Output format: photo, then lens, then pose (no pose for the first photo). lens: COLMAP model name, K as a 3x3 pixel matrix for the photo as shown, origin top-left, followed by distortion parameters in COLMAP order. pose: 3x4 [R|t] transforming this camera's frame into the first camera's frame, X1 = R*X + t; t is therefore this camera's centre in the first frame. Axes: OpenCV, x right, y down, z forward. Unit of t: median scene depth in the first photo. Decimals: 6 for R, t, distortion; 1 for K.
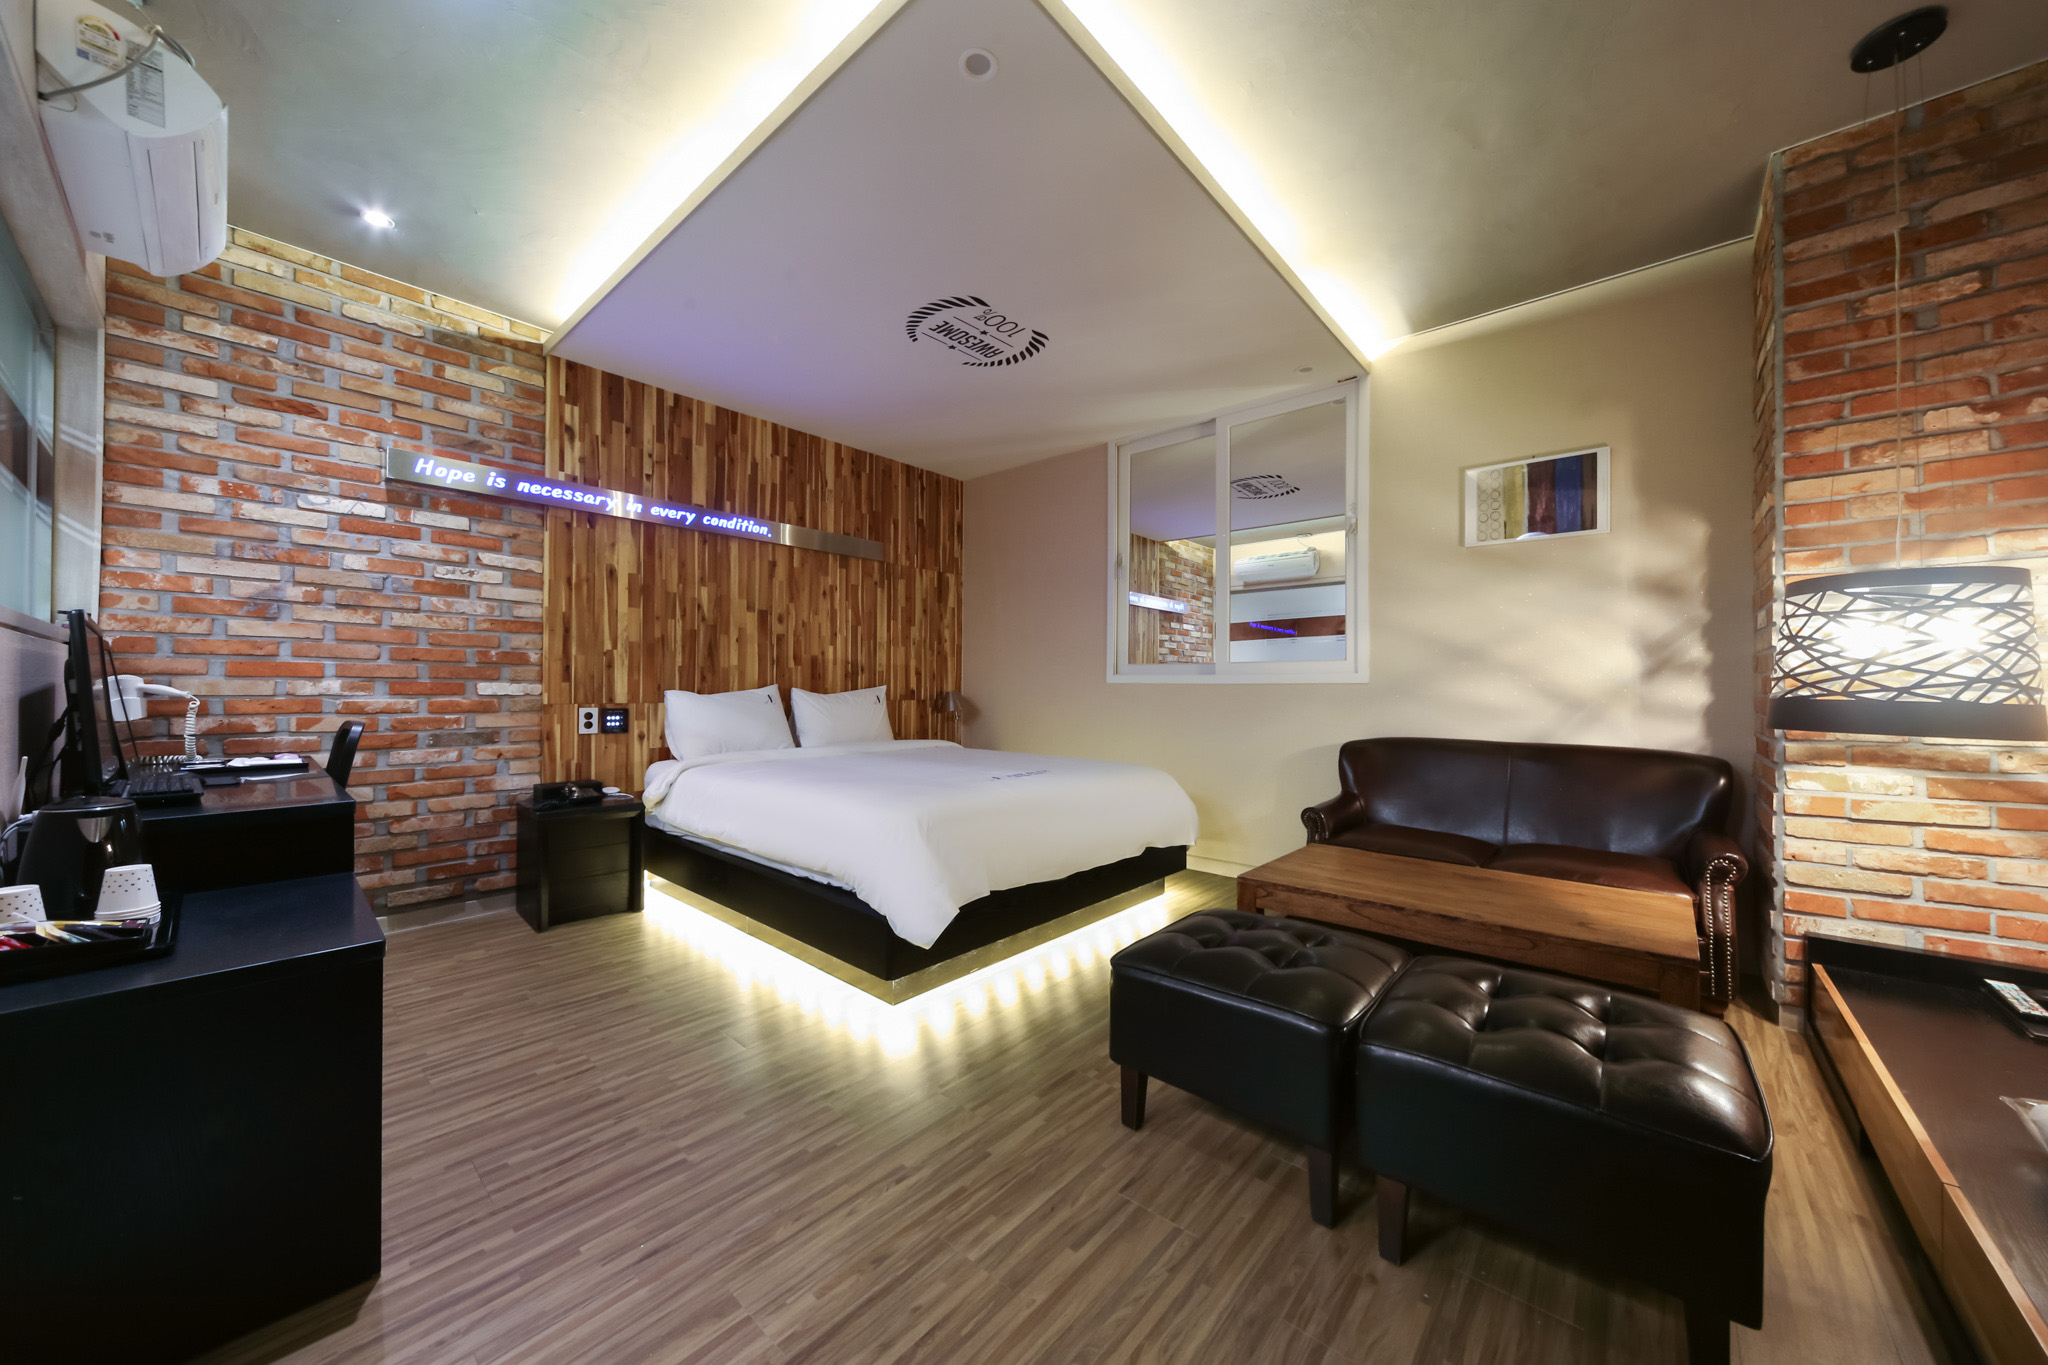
lens RADIAL K [[709.9, 0, 1034.1], [0, 709.9, 685.7], [0, 0, 1]] dist [-0.001914, 0.000440]
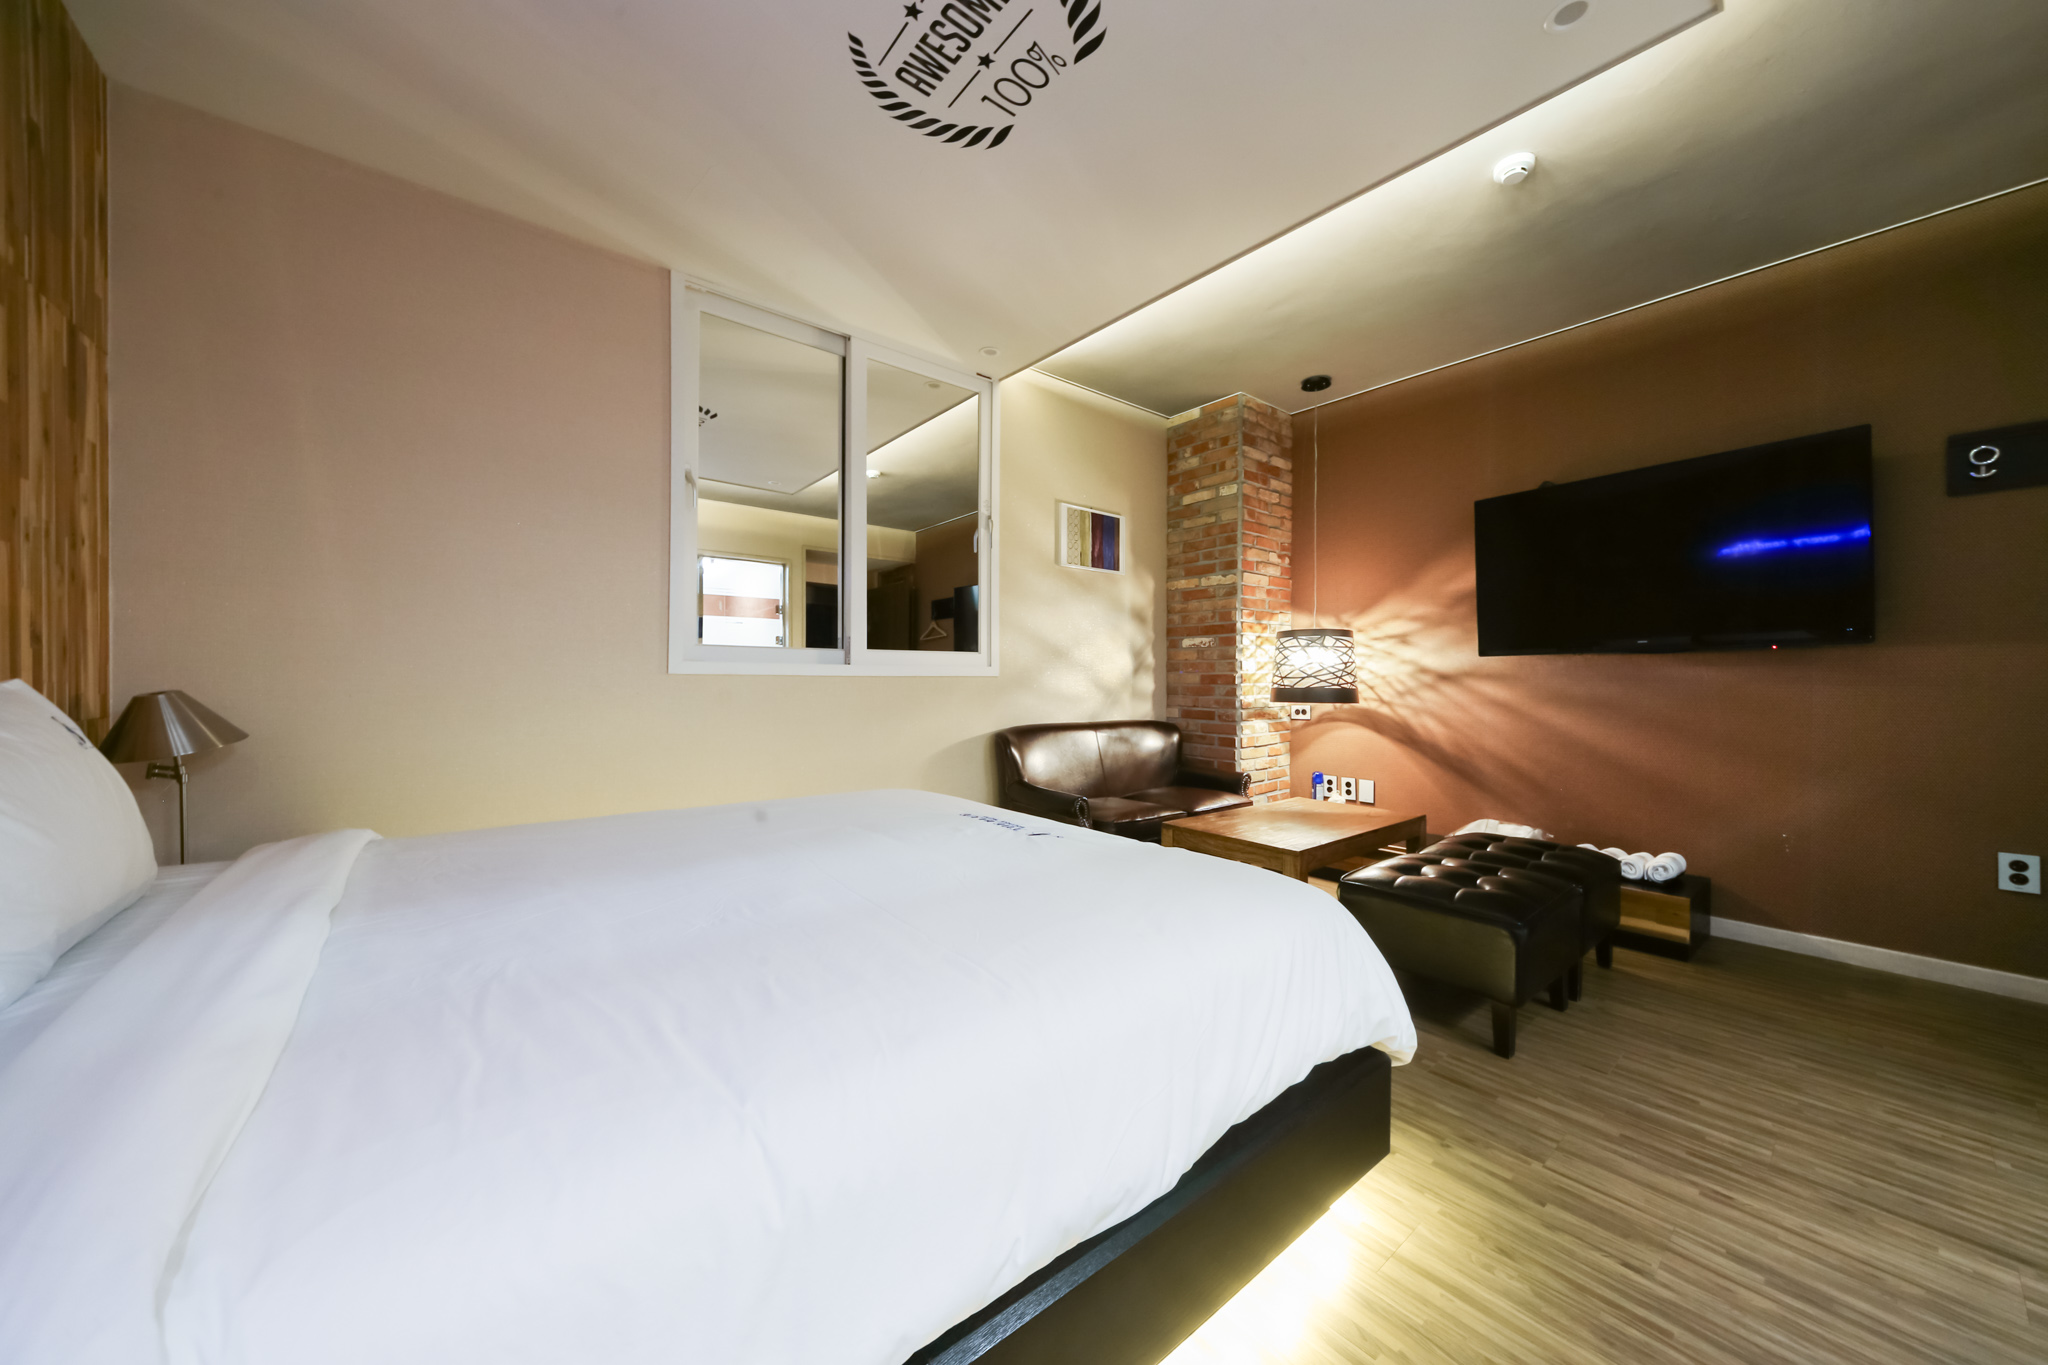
lens RADIAL K [[709.9, 0, 1034.1], [0, 709.9, 685.7], [0, 0, 1]] dist [-0.001914, 0.000440]
pose [[0.167572, -0.014311, 0.985756, -0.908399], [-0.007124, 0.999851, 0.015726, -0.010888], [-0.985834, -0.009658, 0.167445, 1.243636]]
